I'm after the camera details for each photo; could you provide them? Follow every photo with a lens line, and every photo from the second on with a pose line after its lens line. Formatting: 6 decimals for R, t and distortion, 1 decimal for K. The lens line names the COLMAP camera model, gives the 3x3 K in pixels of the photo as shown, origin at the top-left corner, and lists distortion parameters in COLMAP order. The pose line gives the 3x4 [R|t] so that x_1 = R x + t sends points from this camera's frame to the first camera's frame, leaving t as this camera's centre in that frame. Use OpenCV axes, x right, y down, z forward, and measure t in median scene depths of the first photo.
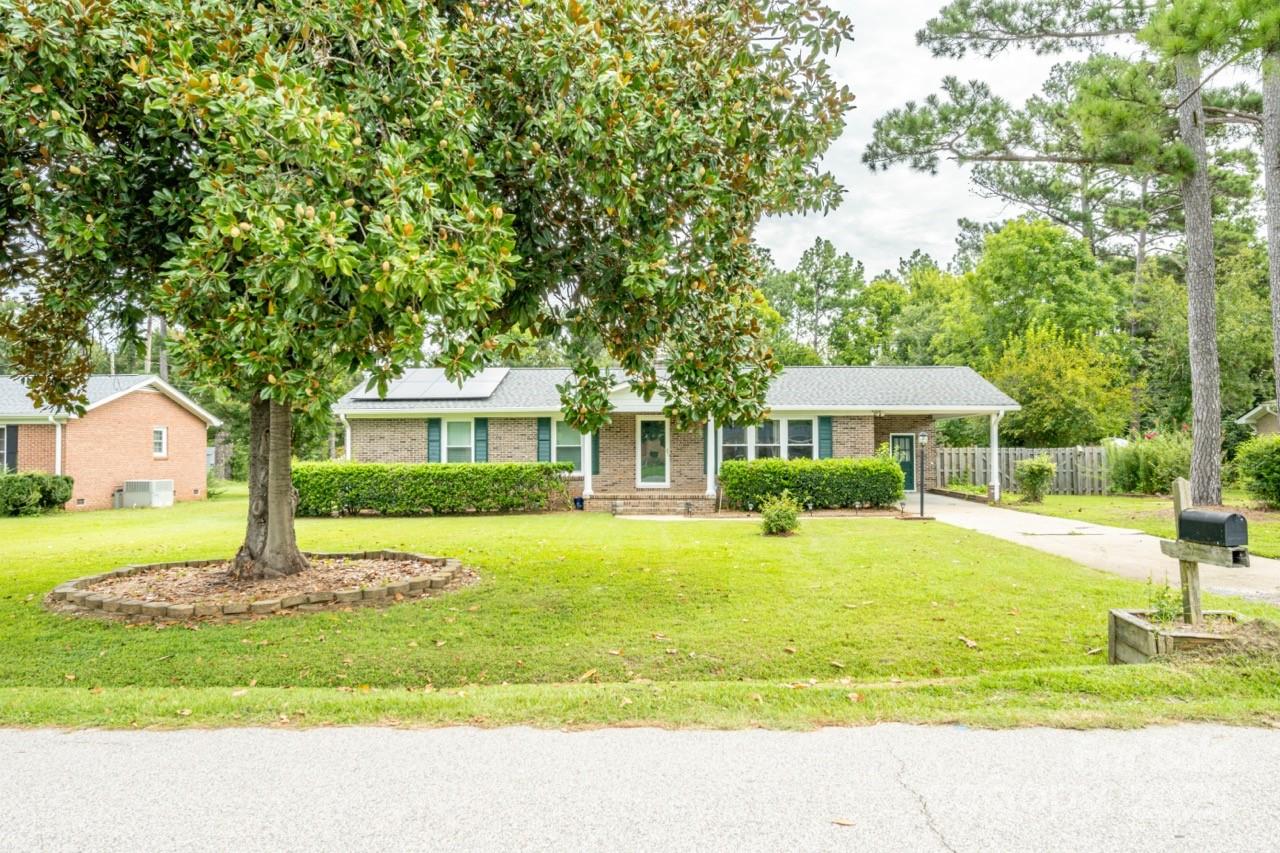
lens RADIAL K [[922.2, 0, 632.0], [0, 922.2, 421.8], [0, 0, 1]] dist [-0.008717, 0.000166]
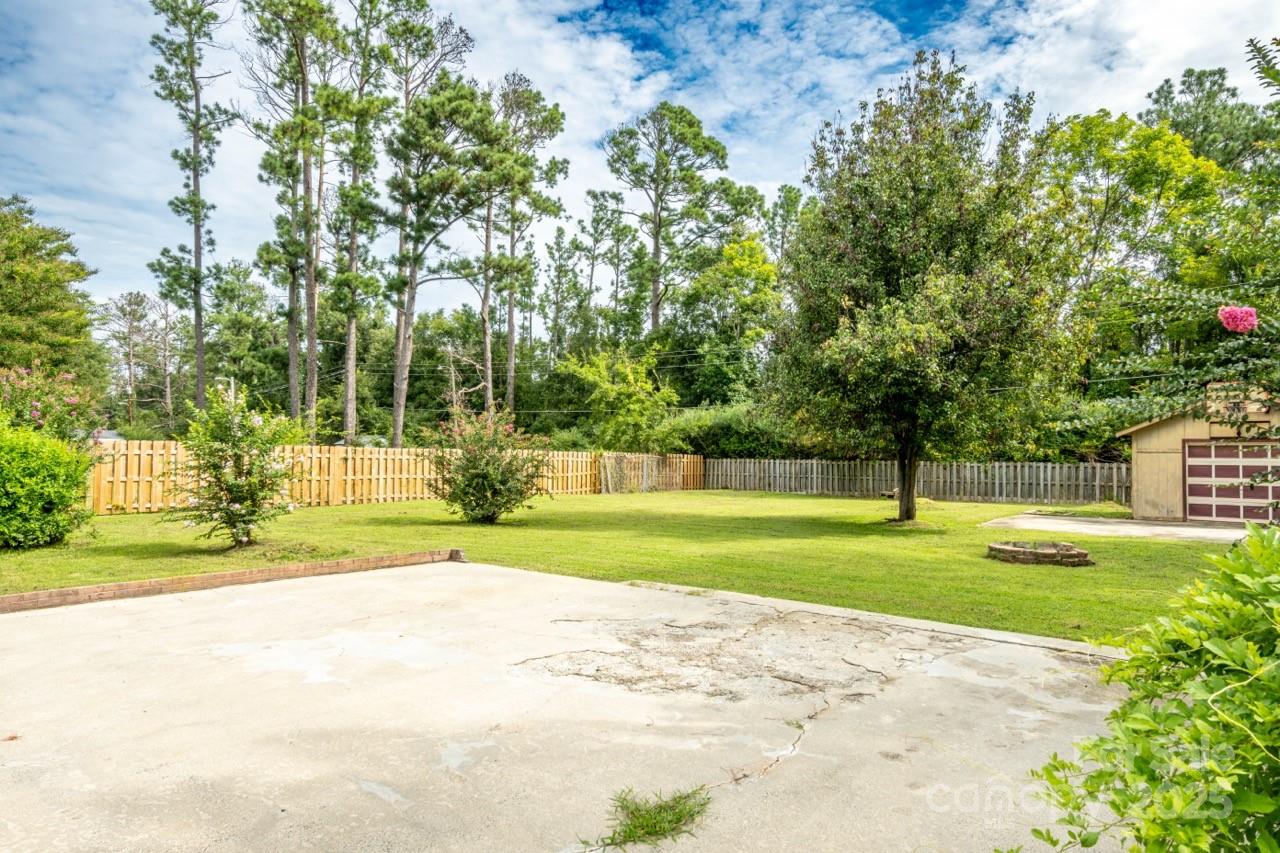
lens RADIAL K [[780.3, 0, 638.8], [0, 780.3, 427.1], [0, 0, 1]] dist [-0.007126, 0.005697]
pose [[0.820474, -0.006257, -0.571649, 0.389060], [0.009906, 0.999946, 0.003274, 0.047307], [0.571598, -0.008349, 0.820491, 1.319666]]
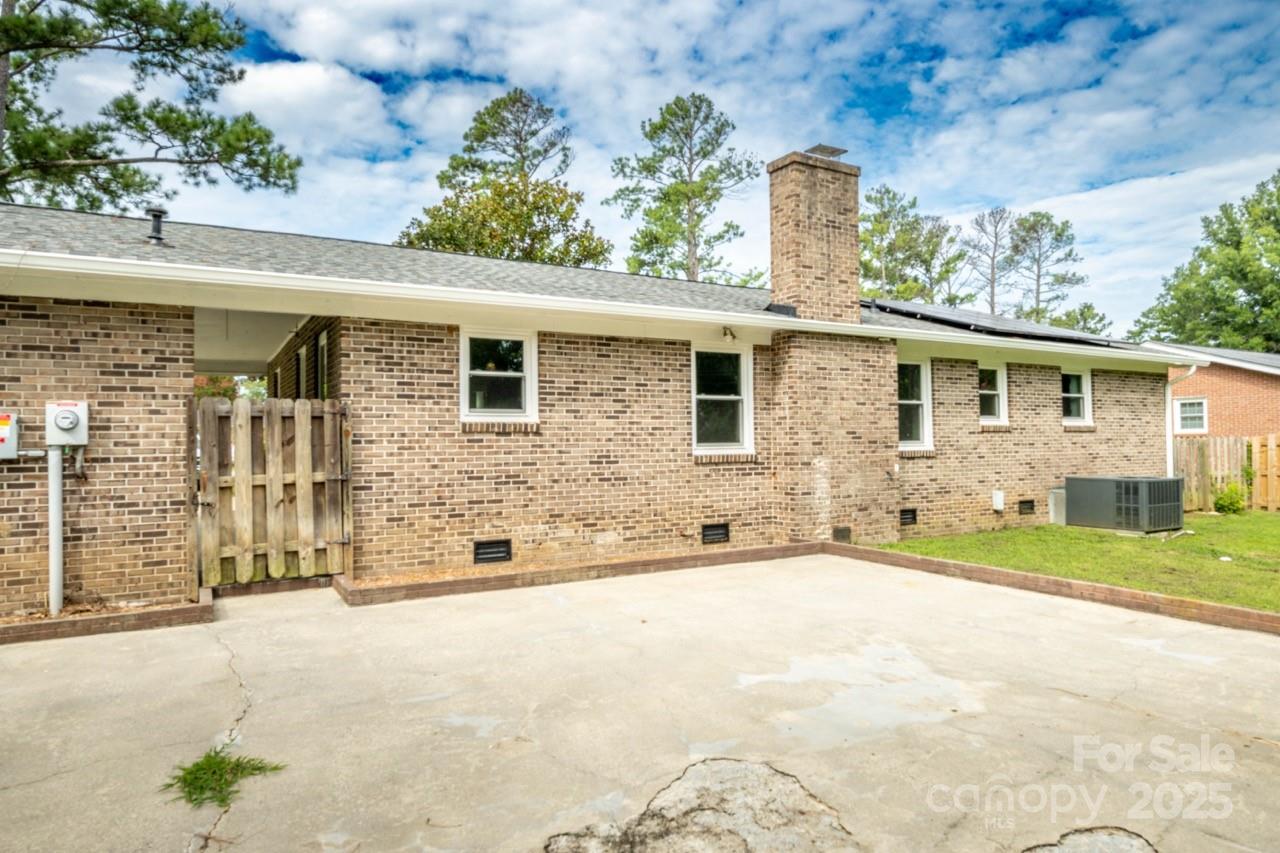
lens RADIAL K [[780.3, 0, 641.6], [0, 780.3, 429.2], [0, 0, 1]] dist [-0.007126, 0.005697]
pose [[-0.836958, 0.002583, -0.547260, 0.335982], [0.031593, 0.998549, -0.043604, 0.058295], [0.546354, -0.053784, -0.835826, 1.557419]]
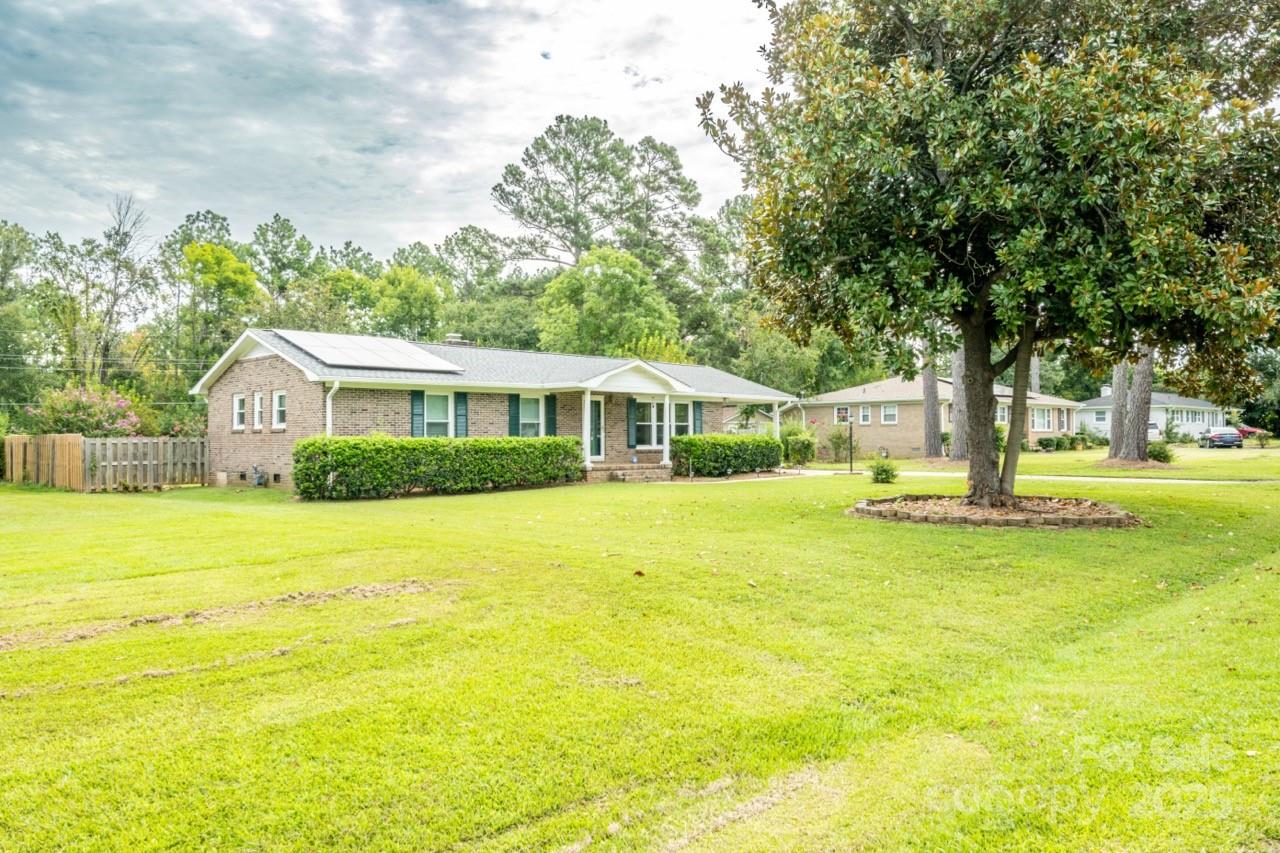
lens RADIAL K [[922.2, 0, 638.5], [0, 922.2, 427.3], [0, 0, 1]] dist [-0.008717, 0.000166]
pose [[0.676388, 0.011605, 0.736454, -0.755995], [-0.023655, 0.999702, 0.005972, 0.022711], [-0.736165, -0.021460, 0.676461, 0.205181]]
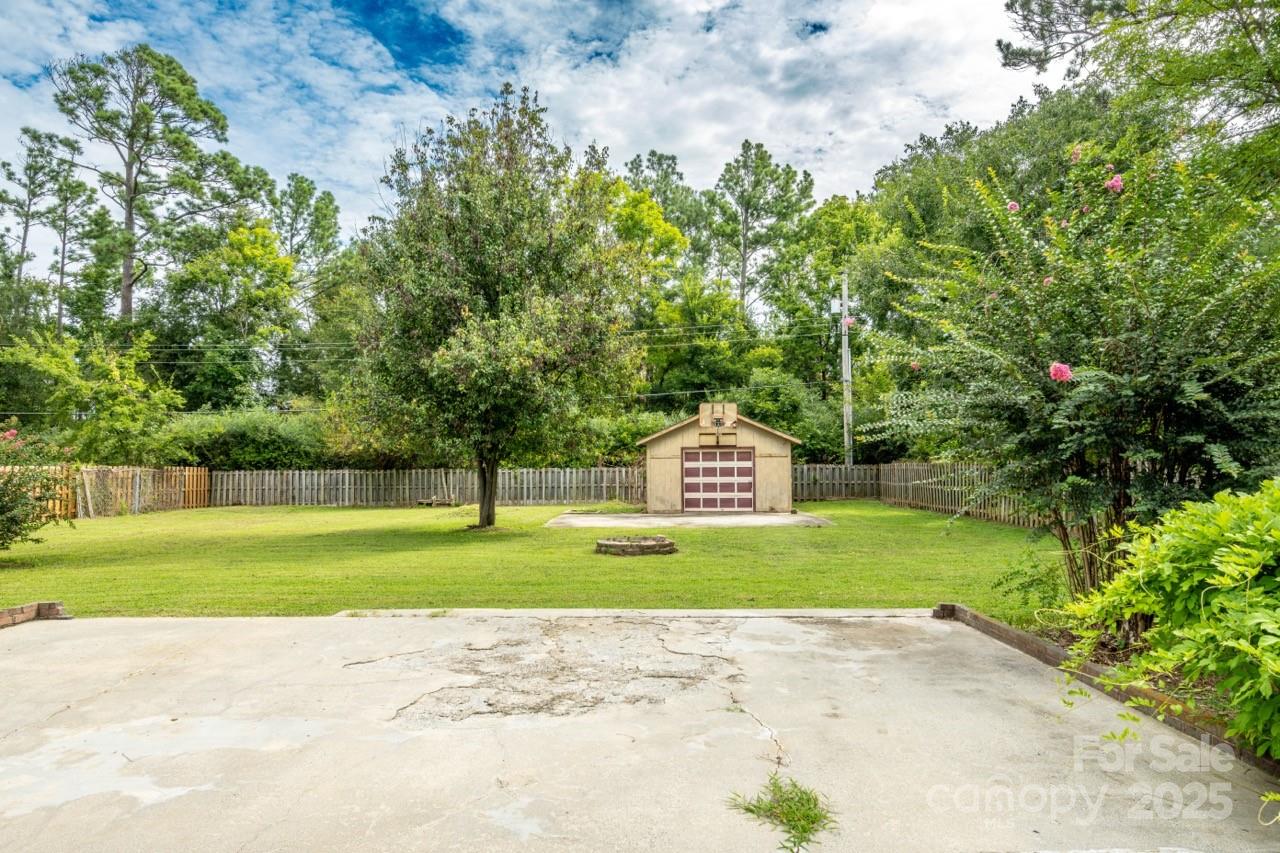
lens RADIAL K [[780.3, 0, 641.2], [0, 780.3, 428.0], [0, 0, 1]] dist [-0.007126, 0.005697]
pose [[0.998927, 0.000033, 0.046307, 0.296059], [0.000099, 0.999996, -0.002856, 0.046080], [-0.046306, 0.002858, 0.998923, 1.294404]]
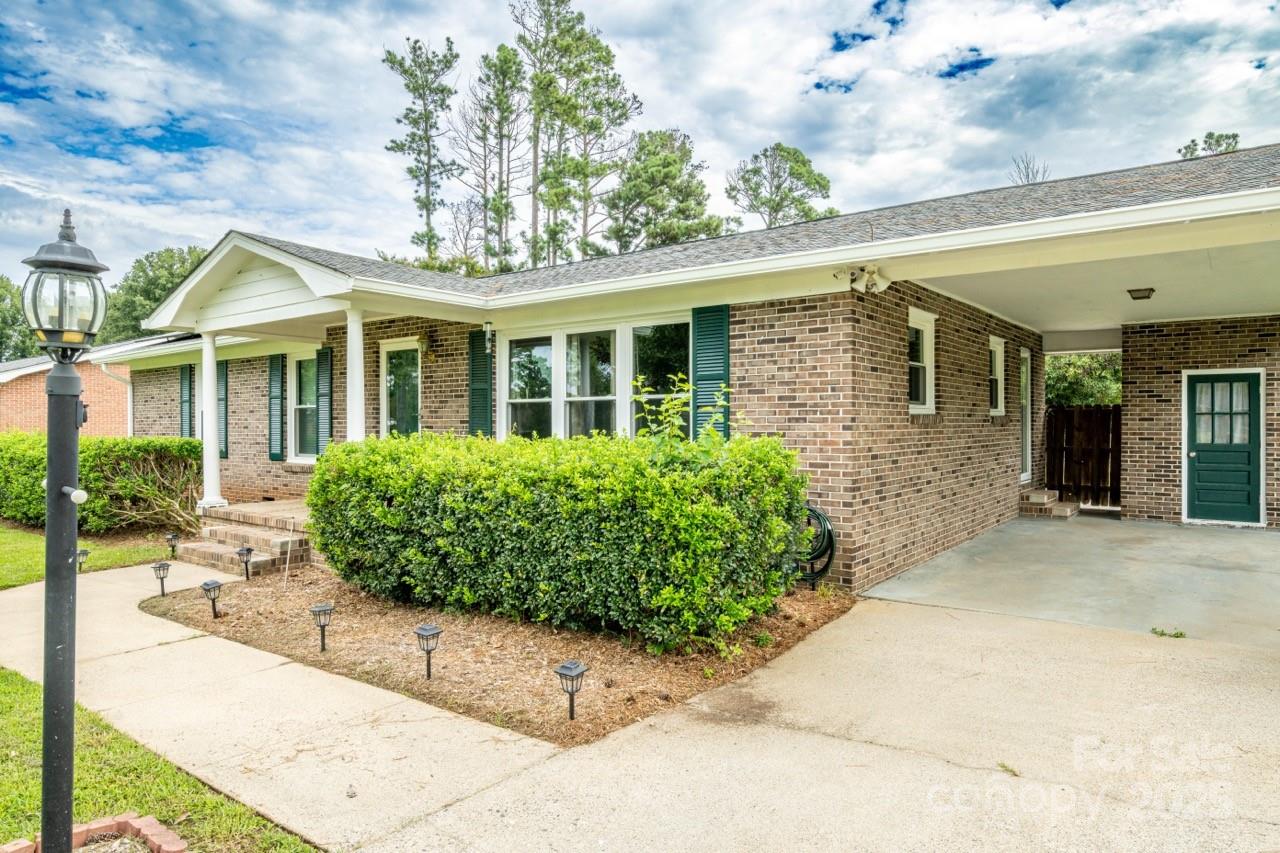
lens RADIAL K [[780.3, 0, 635.7], [0, 780.3, 425.1], [0, 0, 1]] dist [-0.007126, 0.005697]
pose [[0.821706, 0.002855, -0.569905, 0.339512], [0.017254, 0.999404, 0.029884, 0.026419], [0.569651, -0.034389, 0.821167, 0.740915]]
